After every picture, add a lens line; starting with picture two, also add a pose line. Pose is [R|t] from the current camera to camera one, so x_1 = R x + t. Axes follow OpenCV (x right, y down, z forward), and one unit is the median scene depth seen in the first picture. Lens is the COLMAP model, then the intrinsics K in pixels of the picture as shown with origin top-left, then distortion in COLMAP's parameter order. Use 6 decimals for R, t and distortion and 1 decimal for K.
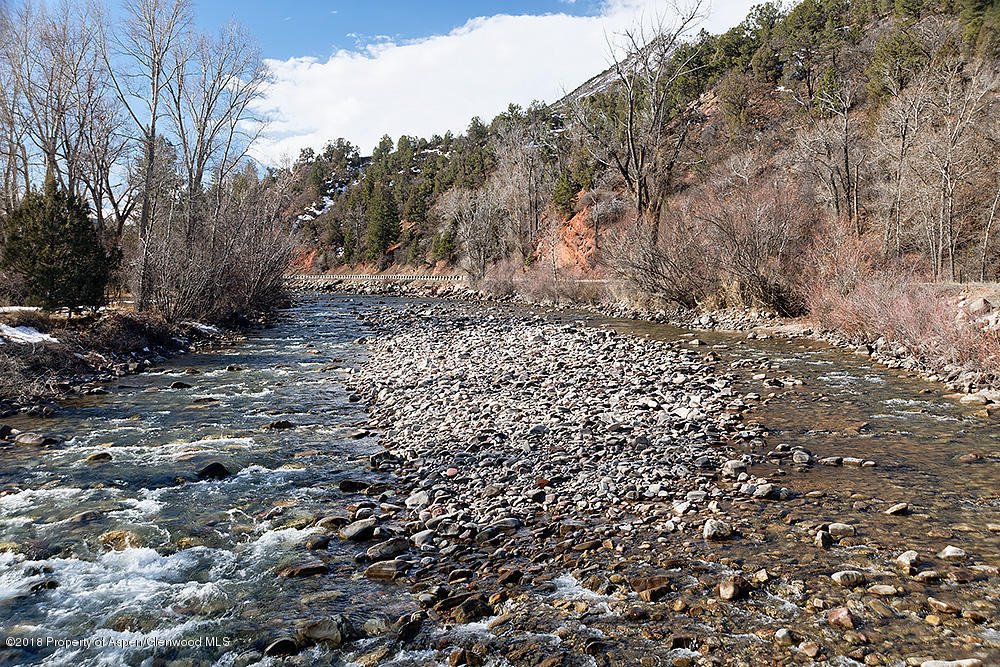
lens RADIAL K [[912.6, 0, 500.0], [0, 912.6, 332.7], [0, 0, 1]] dist [0.014181, 0.000000]
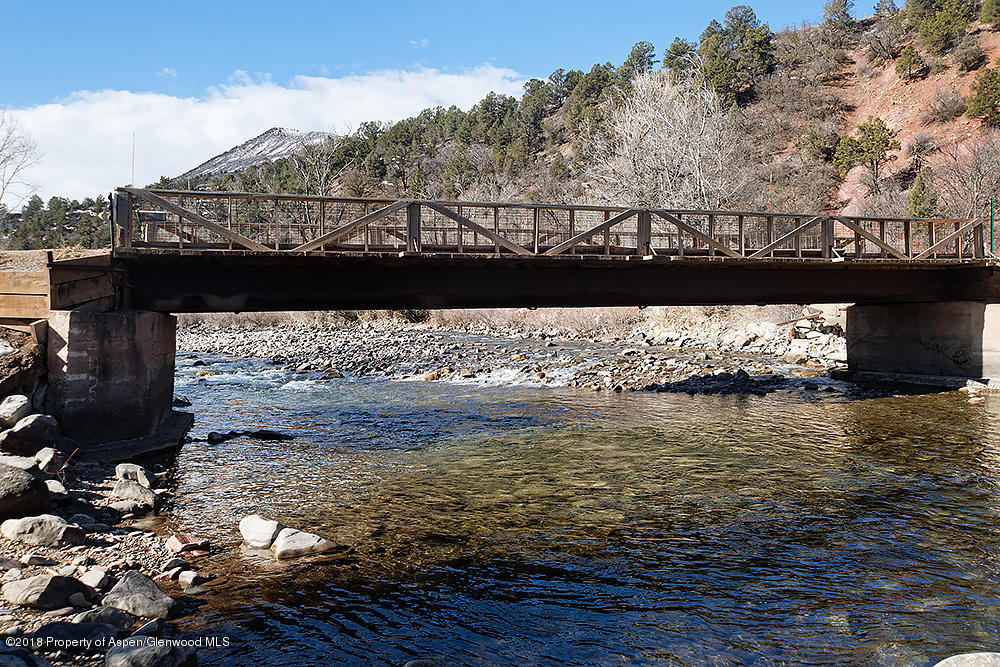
lens RADIAL K [[763.4, 0, 499.9], [0, 763.4, 332.7], [0, 0, 1]] dist [-0.000394, -0.000500]
pose [[0.891459, -0.020395, 0.452641, -0.075417], [0.044461, 0.998103, -0.042592, 0.028276], [-0.450914, 0.058094, 0.890675, -0.133650]]
